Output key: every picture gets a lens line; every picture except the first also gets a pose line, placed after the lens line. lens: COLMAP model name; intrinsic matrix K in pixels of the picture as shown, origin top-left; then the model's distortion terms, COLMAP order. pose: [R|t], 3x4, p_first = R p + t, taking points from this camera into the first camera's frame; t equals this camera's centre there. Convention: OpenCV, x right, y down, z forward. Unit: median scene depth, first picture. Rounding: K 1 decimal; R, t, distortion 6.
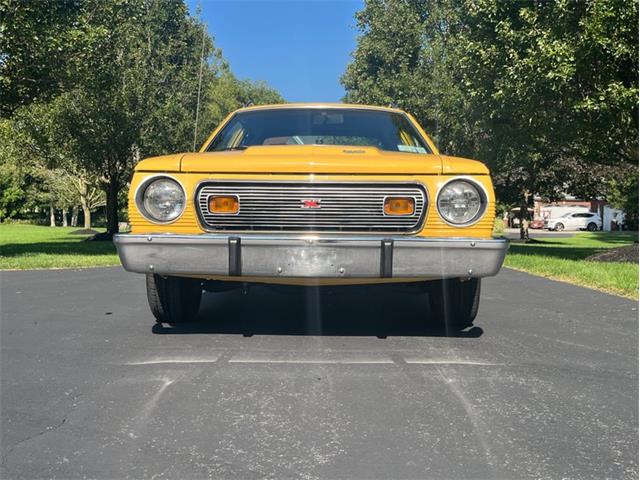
lens RADIAL K [[733.1, 0, 324.2], [0, 733.1, 236.5], [0, 0, 1]] dist [0.025463, 0.000000]
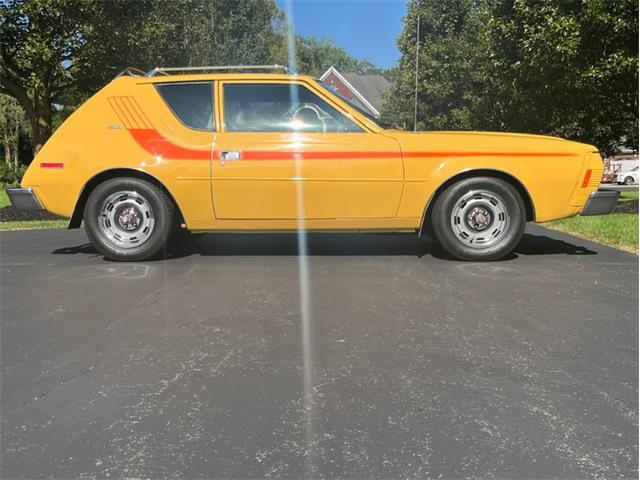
lens RADIAL K [[733.1, 0, 321.9], [0, 733.1, 237.1], [0, 0, 1]] dist [0.025463, 0.000000]
pose [[0.995235, -0.009884, -0.097000, 0.026794], [0.015459, 0.998260, 0.056897, 0.000097], [0.096269, -0.058126, 0.993657, -0.087690]]
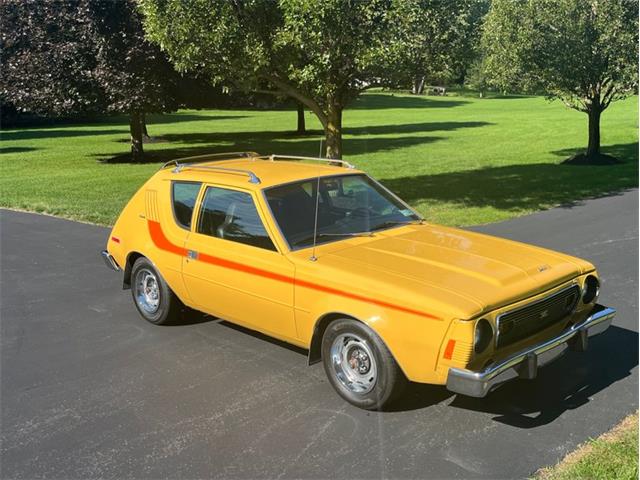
lens RADIAL K [[733.1, 0, 319.0], [0, 733.1, 239.6], [0, 0, 1]] dist [0.025463, 0.000000]
pose [[0.661950, 0.131465, -0.737929, 0.255049], [0.008835, 0.983062, 0.183061, -0.087313], [0.749496, -0.127697, 0.649577, 0.034096]]
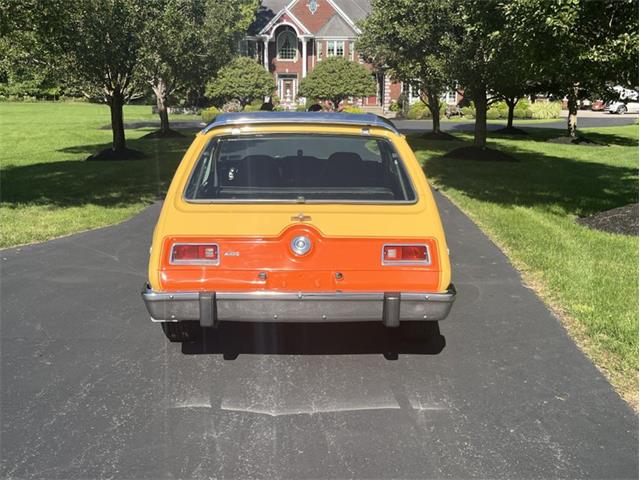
lens RADIAL K [[733.1, 0, 314.1], [0, 733.1, 246.9], [0, 0, 1]] dist [0.025463, 0.000000]
pose [[0.996003, 0.014952, -0.088064, 0.060052], [0.001492, 0.982970, 0.183761, -0.061241], [0.089312, -0.183158, 0.979018, 0.056602]]
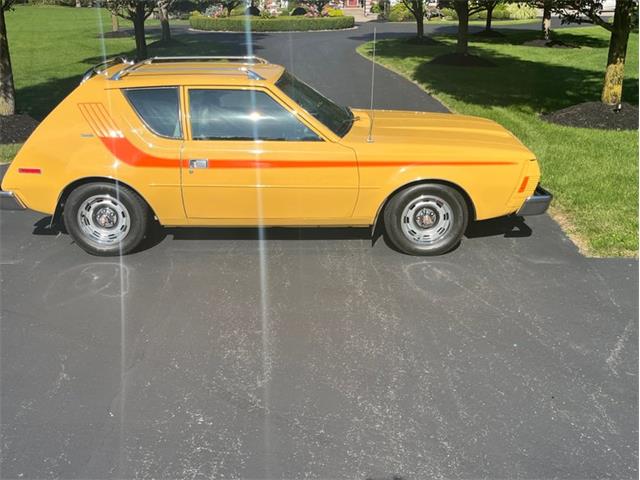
lens RADIAL K [[733.1, 0, 318.8], [0, 733.1, 233.7], [0, 0, 1]] dist [0.025463, 0.000000]
pose [[0.998655, 0.001998, -0.051804, 0.030370], [0.013309, 0.955887, 0.293431, -0.082810], [0.050105, -0.293726, 0.954575, -0.105470]]
